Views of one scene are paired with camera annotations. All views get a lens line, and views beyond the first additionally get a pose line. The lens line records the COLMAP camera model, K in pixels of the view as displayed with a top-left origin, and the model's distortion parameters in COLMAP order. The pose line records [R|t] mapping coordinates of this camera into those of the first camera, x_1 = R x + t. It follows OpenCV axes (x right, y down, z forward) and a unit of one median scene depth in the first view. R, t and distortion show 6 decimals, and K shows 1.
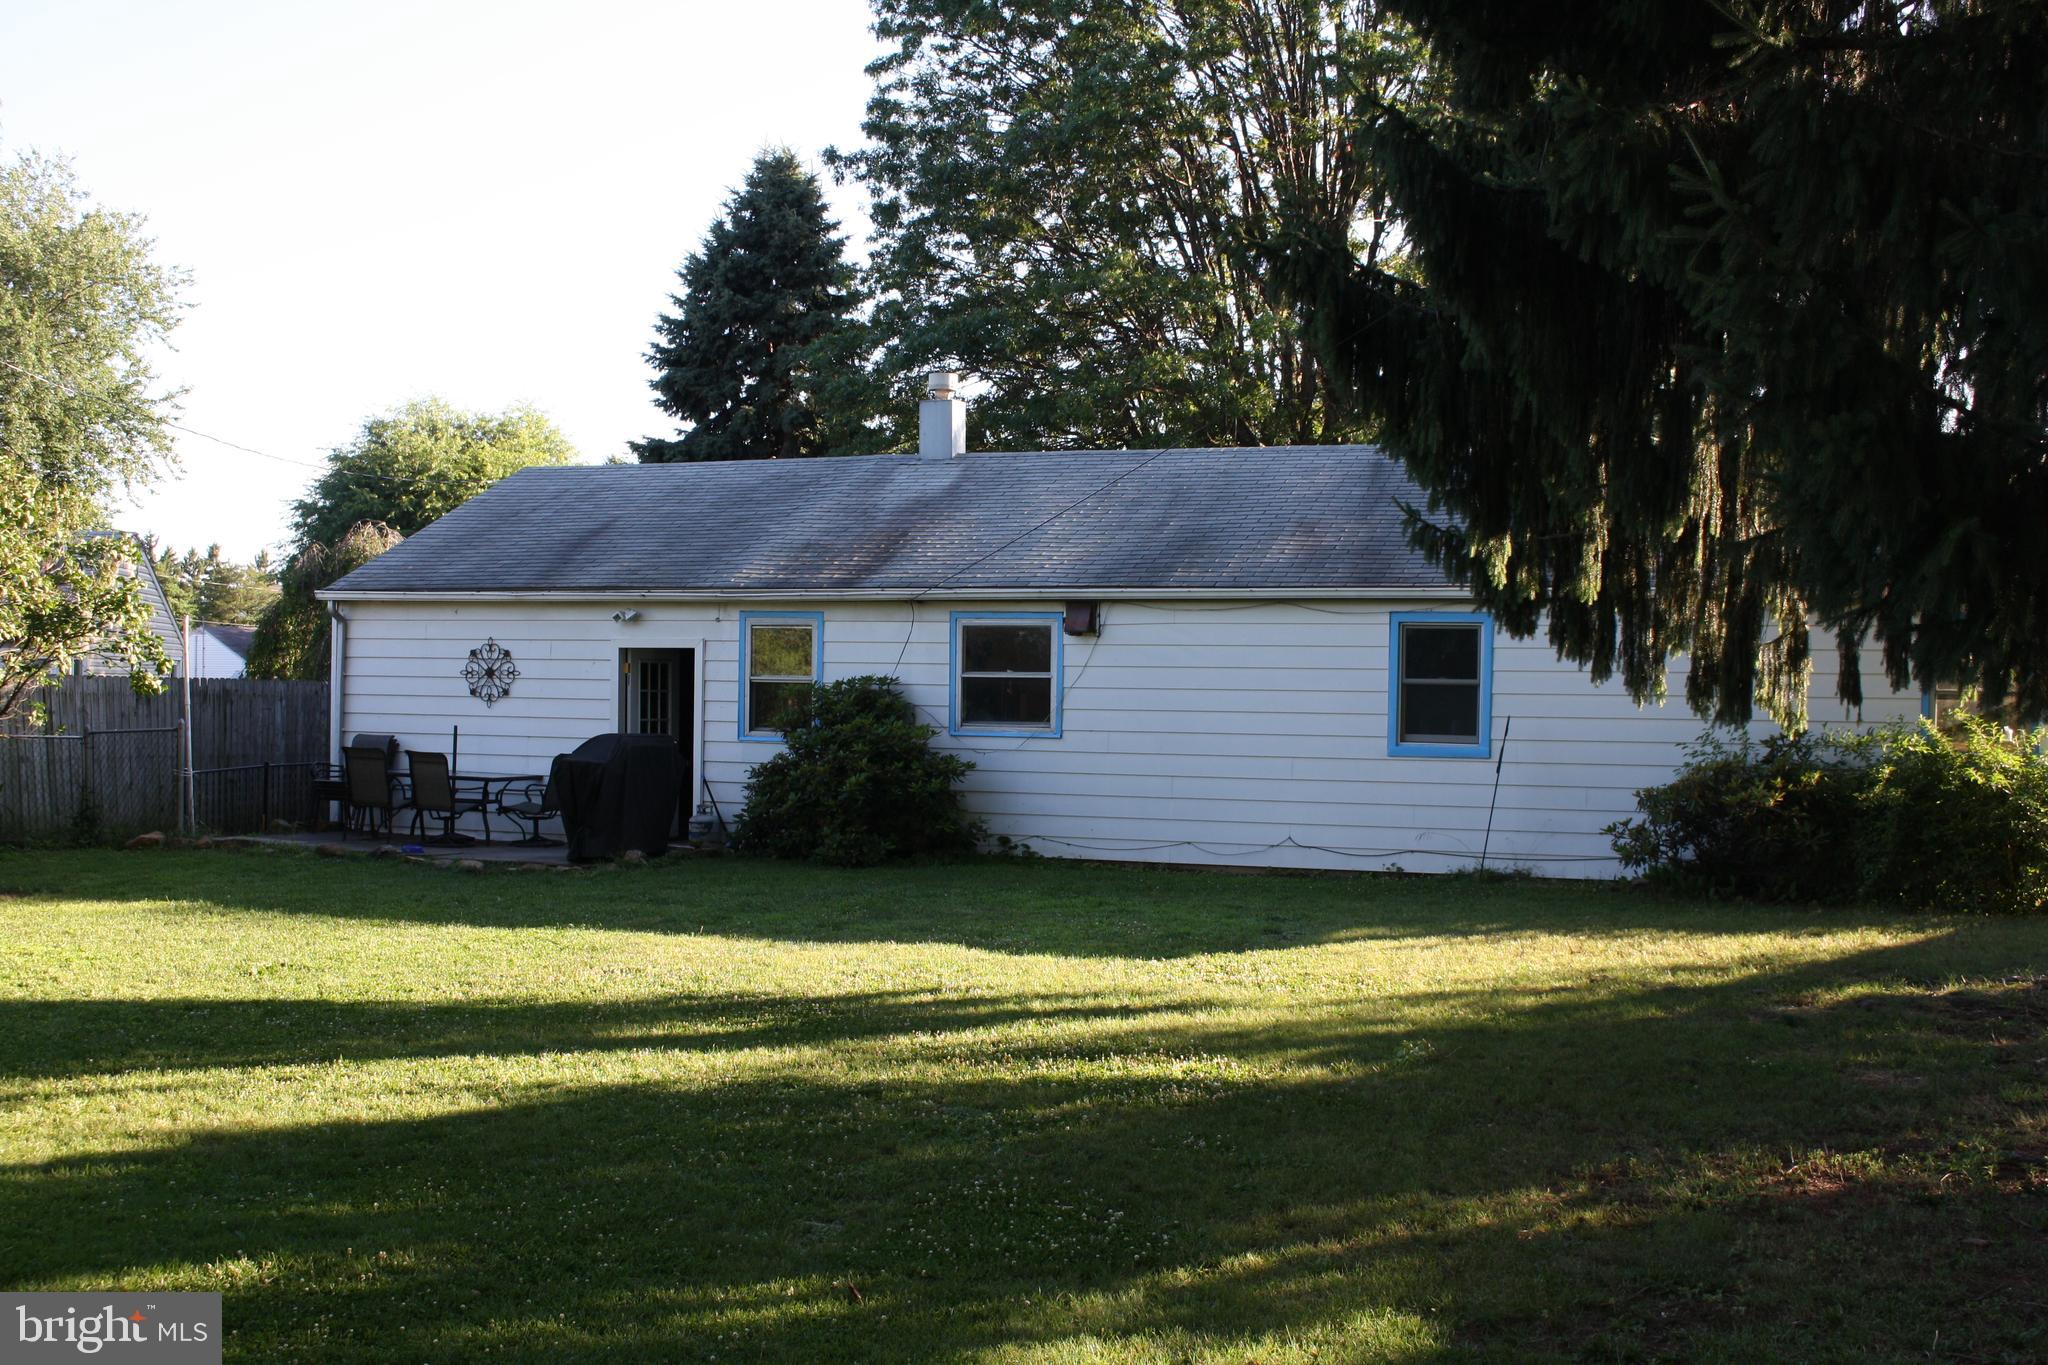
lens RADIAL K [[2251.4, 0, 1024.0], [0, 2251.4, 682.5], [0, 0, 1]] dist [-0.067038, 0.011706]
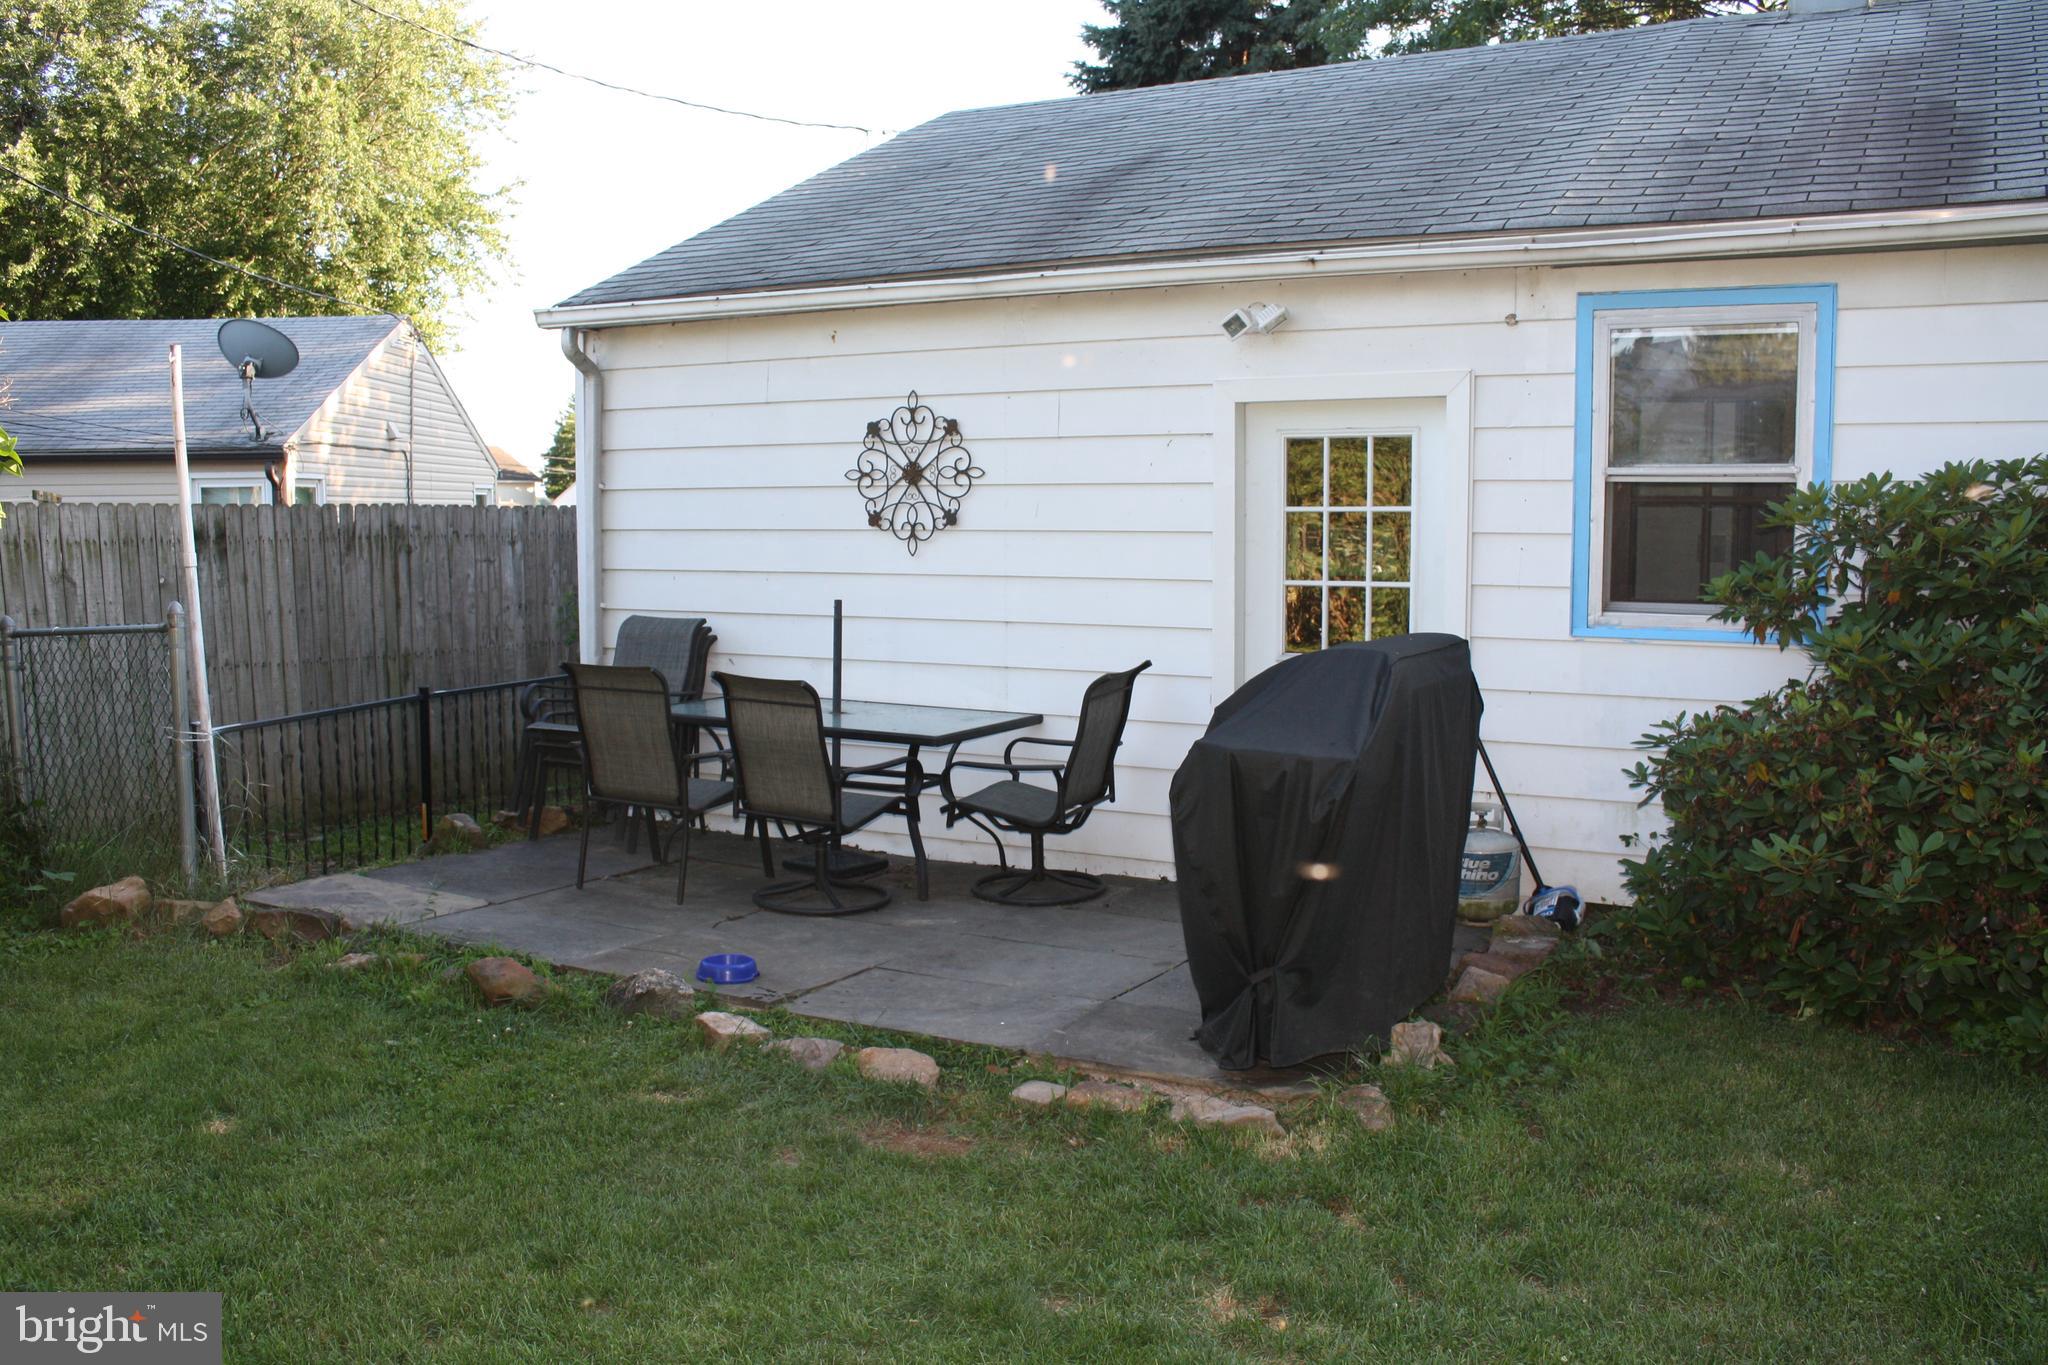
lens RADIAL K [[1810.8, 0, 1024.0], [0, 1810.8, 682.5], [0, 0, 1]] dist [-0.121406, 0.006247]
pose [[0.989536, -0.003156, -0.144249, -0.173033], [0.016793, 0.995485, 0.093418, 0.003589], [0.143303, -0.094863, 0.985122, 0.681064]]
